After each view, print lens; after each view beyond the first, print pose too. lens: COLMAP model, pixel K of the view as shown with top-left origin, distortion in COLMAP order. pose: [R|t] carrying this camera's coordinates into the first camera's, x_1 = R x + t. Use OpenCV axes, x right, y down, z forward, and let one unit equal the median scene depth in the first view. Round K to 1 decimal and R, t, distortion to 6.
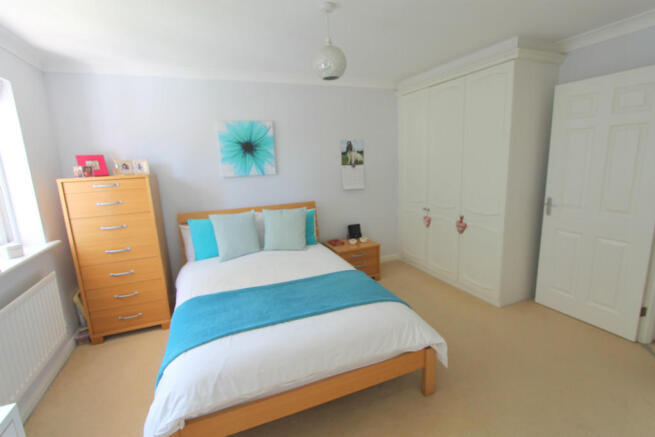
lens RADIAL K [[303.1, 0, 328.8], [0, 303.1, 217.6], [0, 0, 1]] dist [-0.014328, 0.000023]
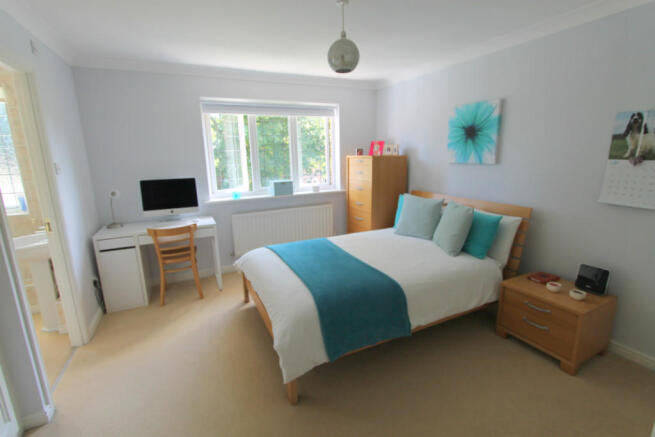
lens RADIAL K [[303.1, 0, 328.8], [0, 303.1, 217.6], [0, 0, 1]] dist [-0.014328, 0.000023]
pose [[0.065944, 0.246951, -0.966782, 0.640382], [-0.177726, 0.956305, 0.232152, -0.120115], [0.981868, 0.156513, 0.106952, 0.519015]]
